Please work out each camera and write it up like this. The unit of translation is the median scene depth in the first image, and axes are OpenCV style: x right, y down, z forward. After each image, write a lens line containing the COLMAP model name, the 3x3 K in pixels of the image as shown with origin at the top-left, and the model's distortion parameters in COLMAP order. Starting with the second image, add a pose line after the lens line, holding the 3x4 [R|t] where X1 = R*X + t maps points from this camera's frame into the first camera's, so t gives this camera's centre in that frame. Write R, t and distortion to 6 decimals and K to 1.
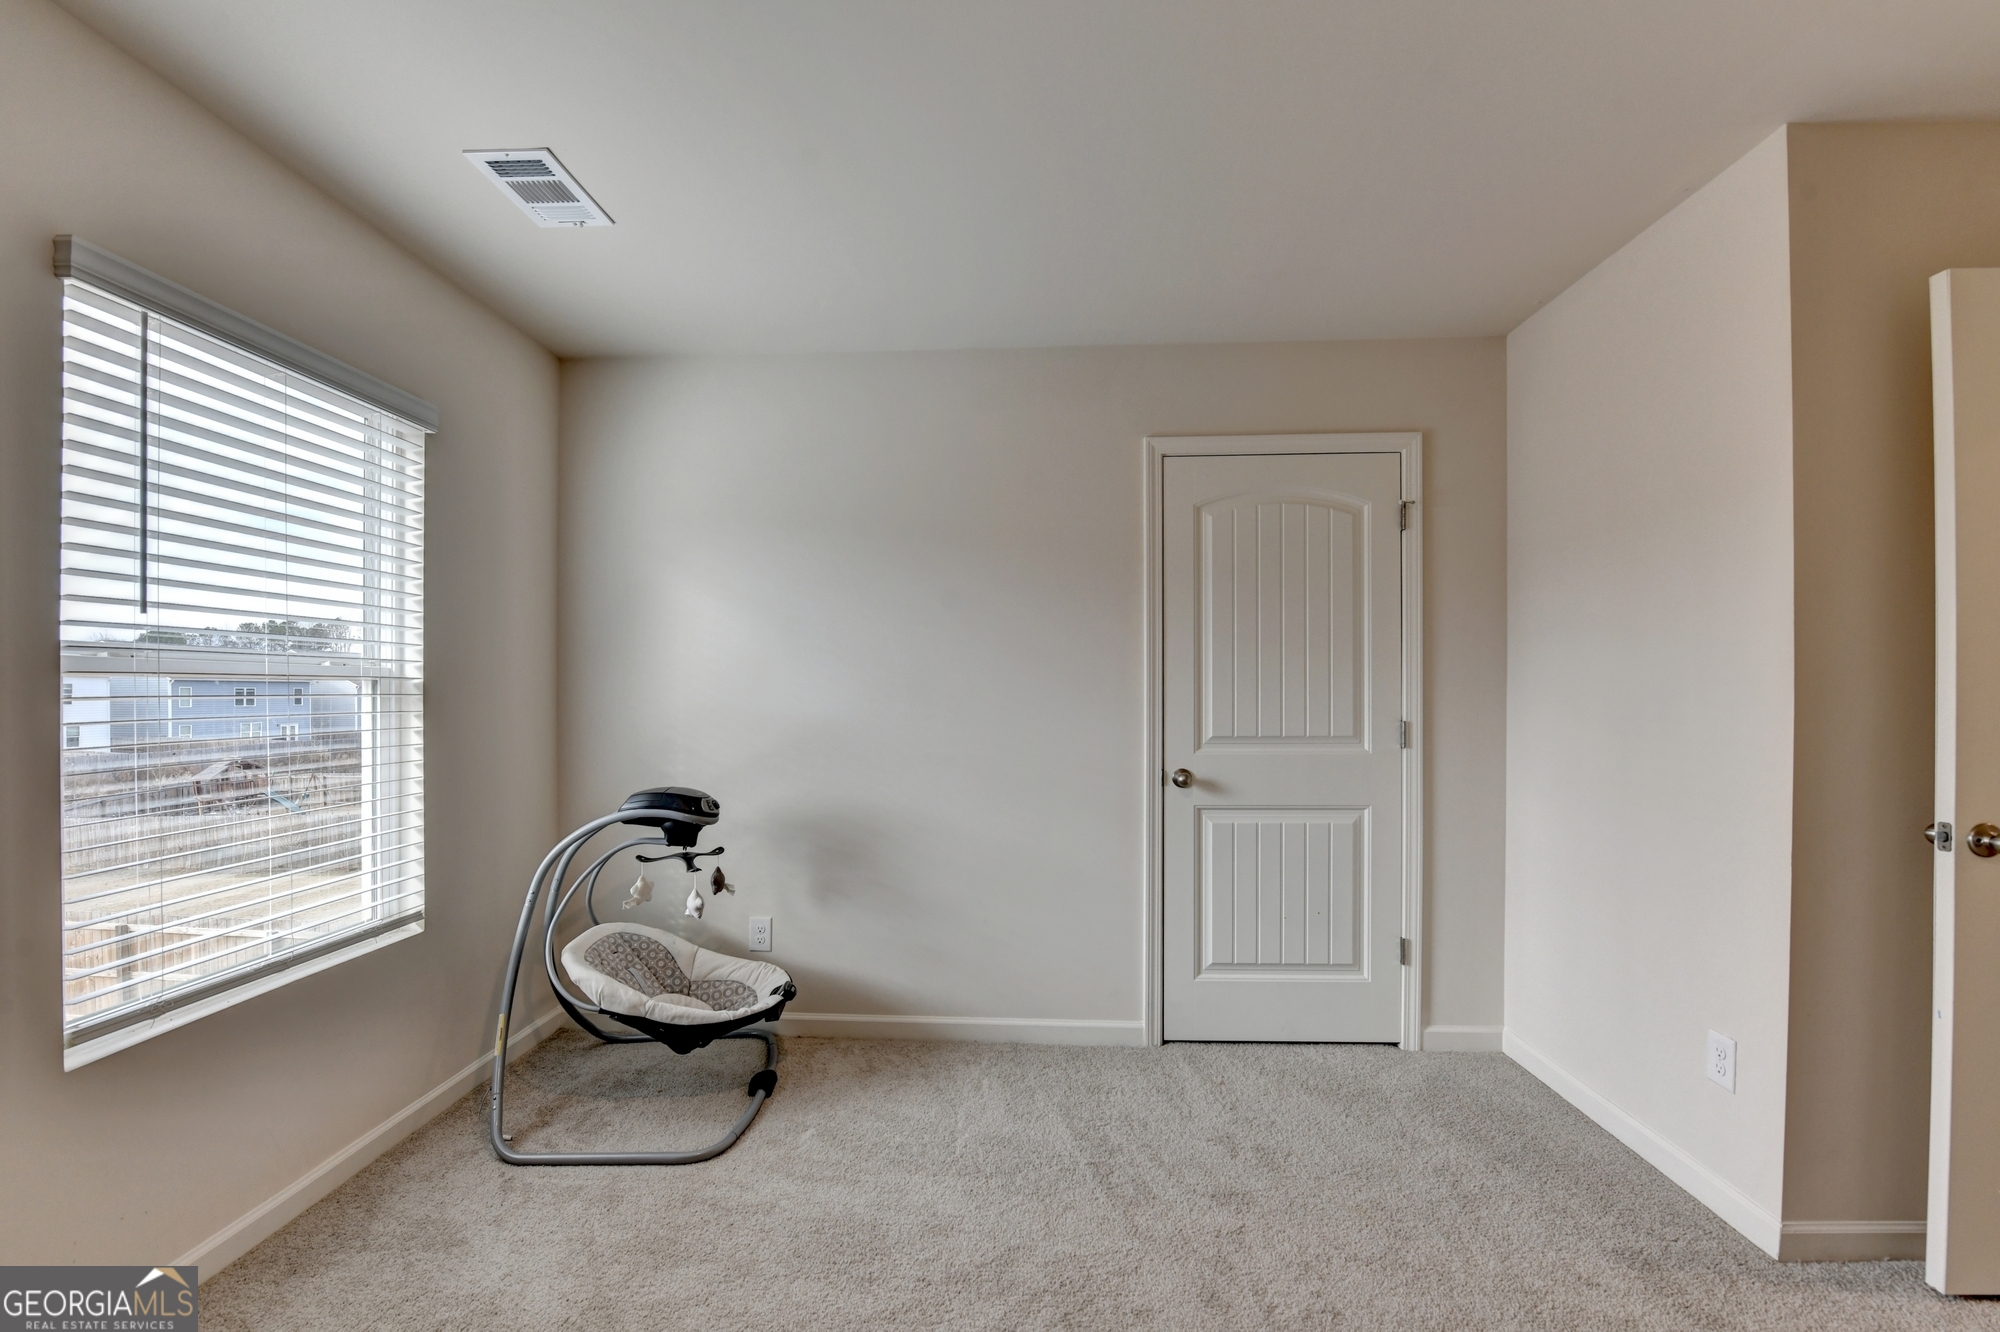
lens RADIAL K [[814.5, 0, 965.2], [0, 814.5, 689.1], [0, 0, 1]] dist [-0.016383, -0.002775]
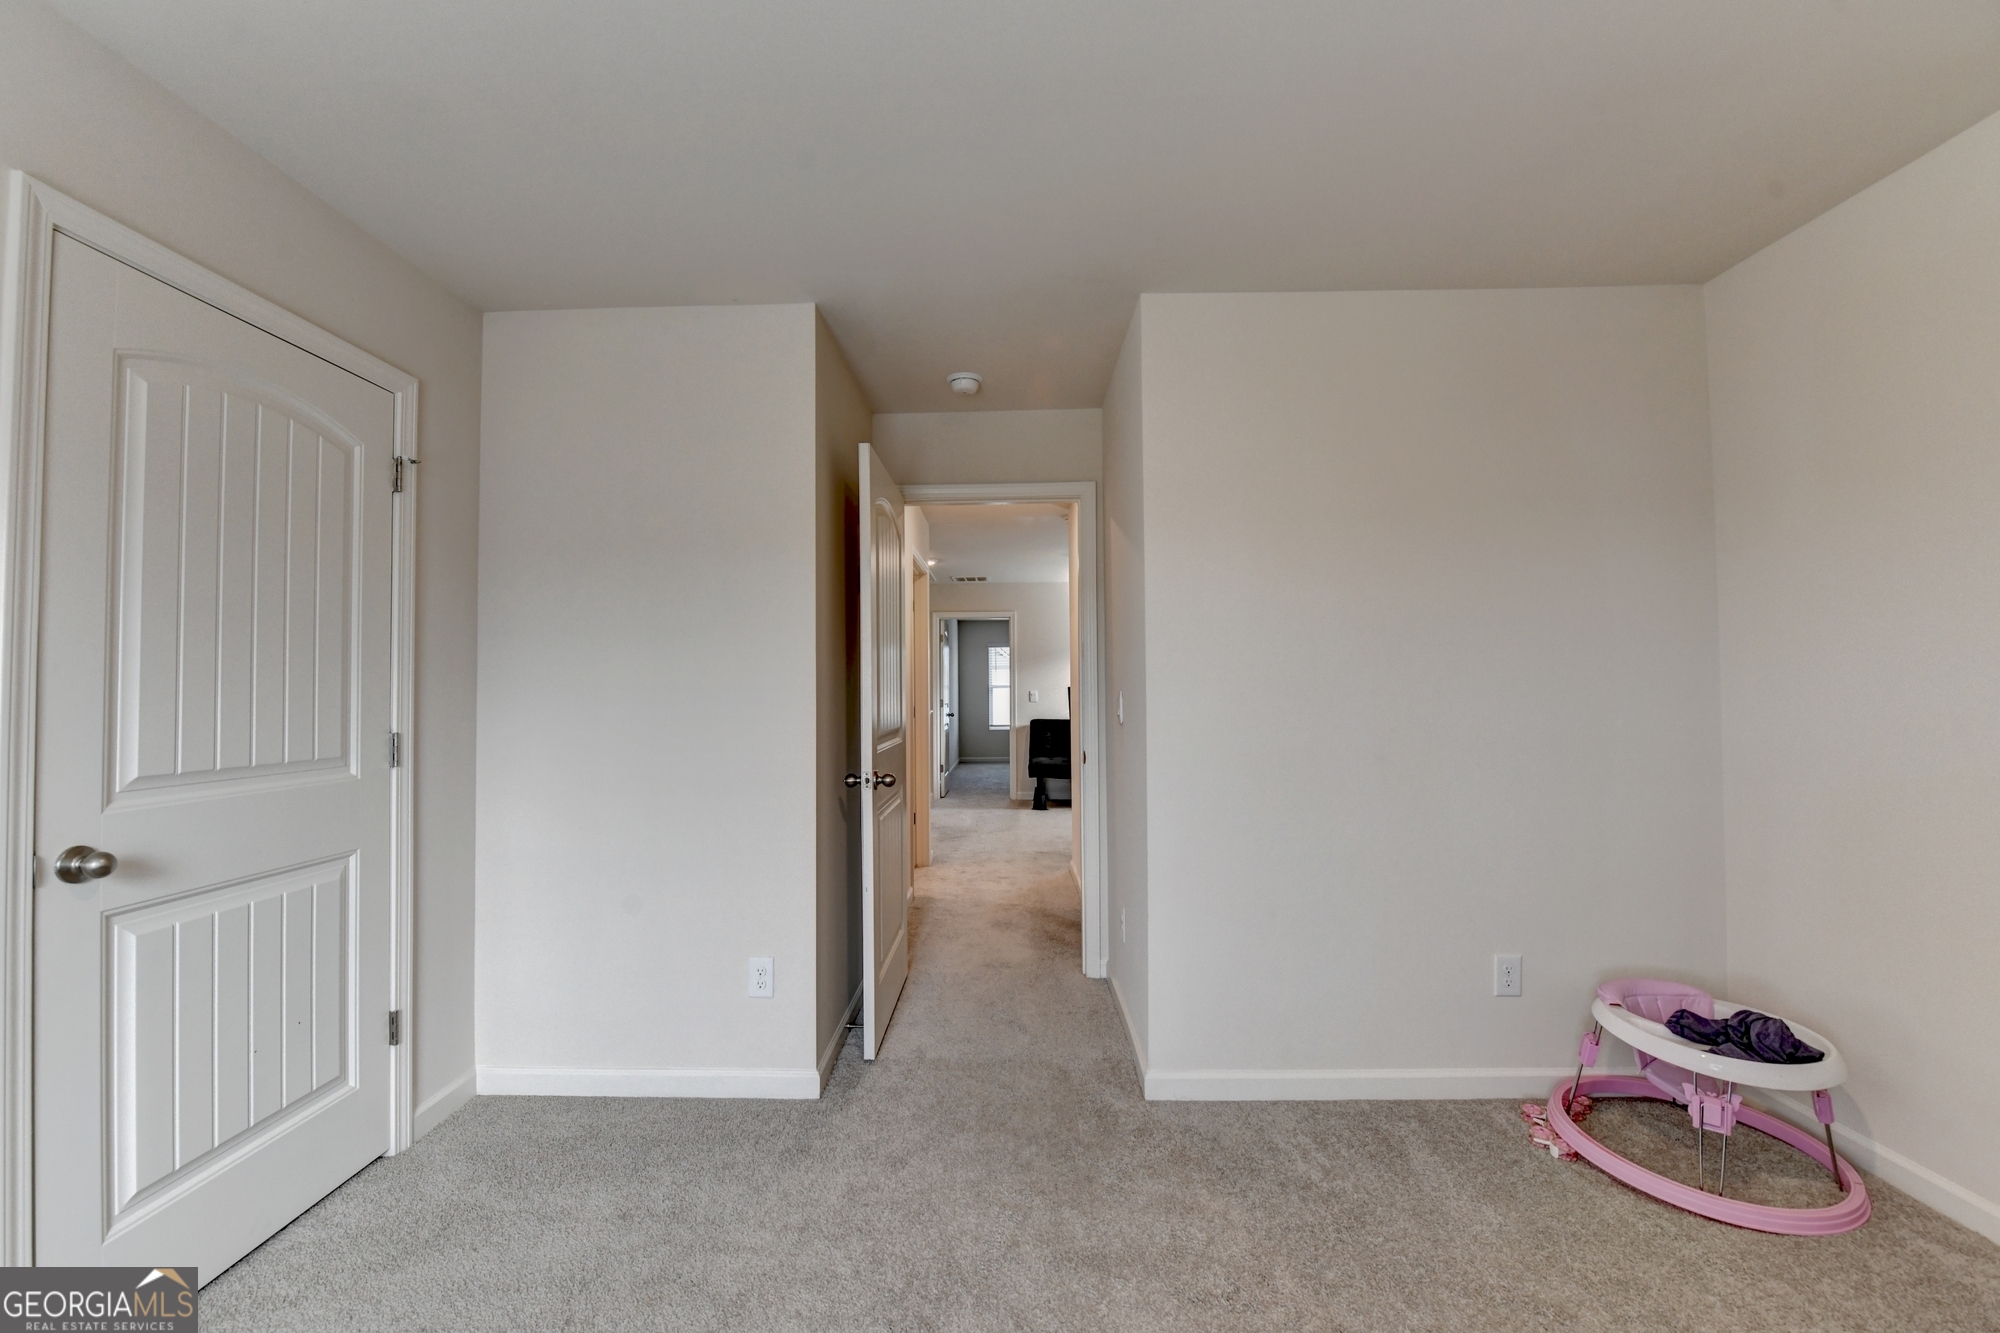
lens RADIAL K [[807.8, 0, 1000.0], [0, 807.8, 666.5], [0, 0, 1]] dist [-0.022058, -0.000066]
pose [[-0.052689, 0.034703, 0.998008, -0.264014], [0.004135, 0.999395, -0.034533, 0.003931], [-0.998602, 0.002307, -0.052801, 0.450739]]
